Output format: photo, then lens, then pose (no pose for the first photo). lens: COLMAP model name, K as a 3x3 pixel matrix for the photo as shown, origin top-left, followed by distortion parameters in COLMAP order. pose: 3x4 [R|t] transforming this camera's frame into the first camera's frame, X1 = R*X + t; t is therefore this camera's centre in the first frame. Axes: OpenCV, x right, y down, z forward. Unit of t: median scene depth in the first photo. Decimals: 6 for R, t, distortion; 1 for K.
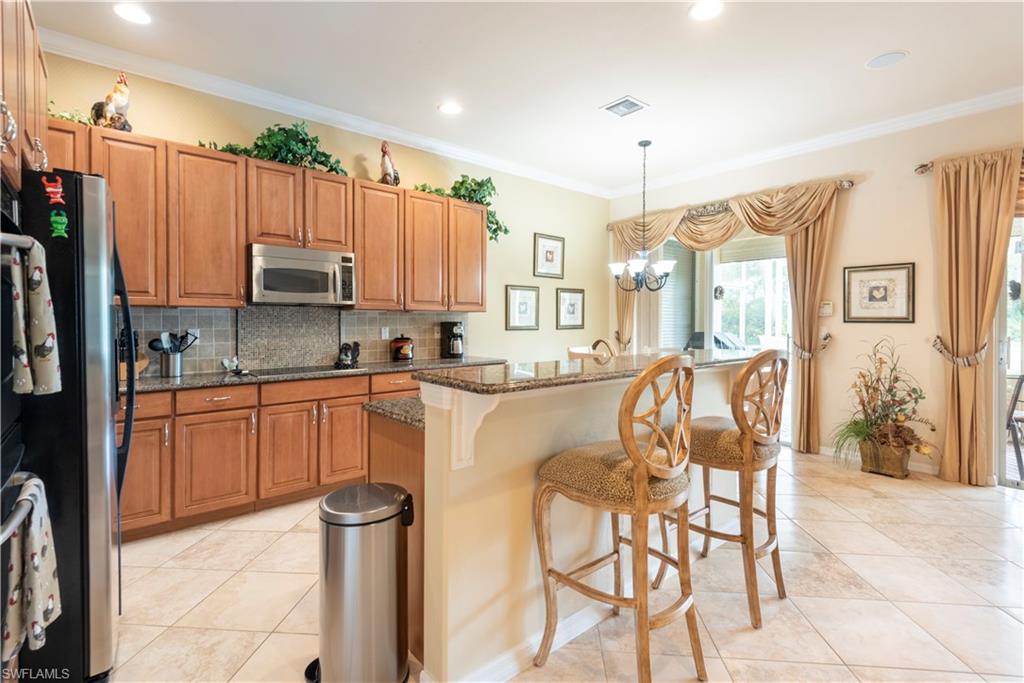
lens RADIAL K [[479.9, 0, 514.1], [0, 479.9, 323.9], [0, 0, 1]] dist [-0.000011, -0.001565]
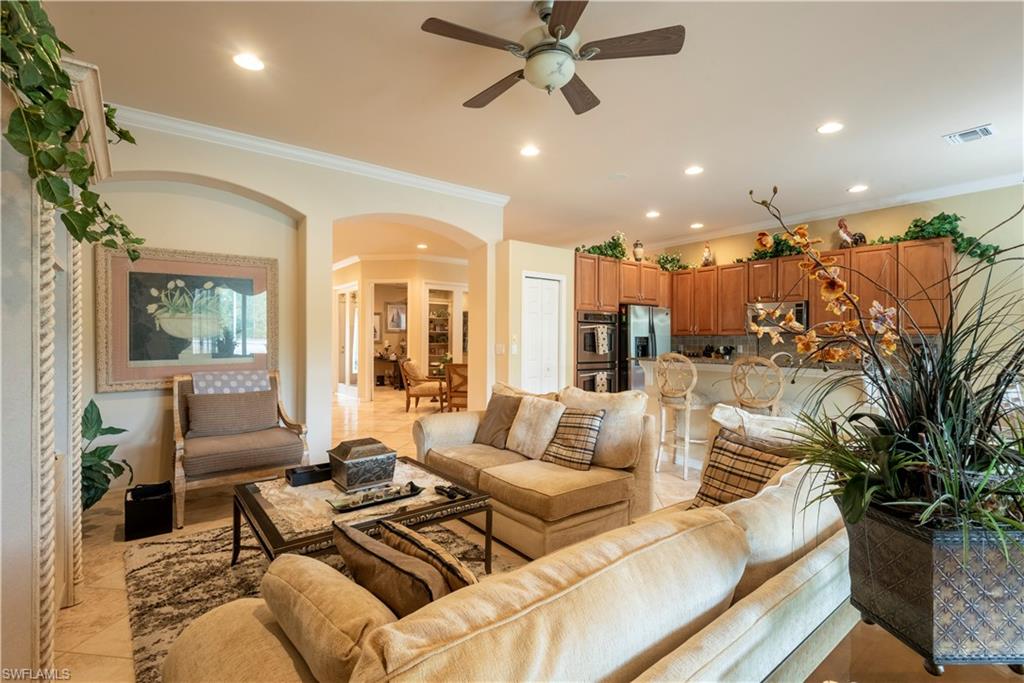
lens RADIAL K [[478.7, 0, 512.0], [0, 478.7, 341.5], [0, 0, 1]] dist [-0.000264, -0.000285]
pose [[-0.033242, -0.001735, -0.999446, 1.458973], [-0.015512, 0.999879, -0.001220, 0.011209], [0.999327, 0.015463, -0.033265, 0.055916]]
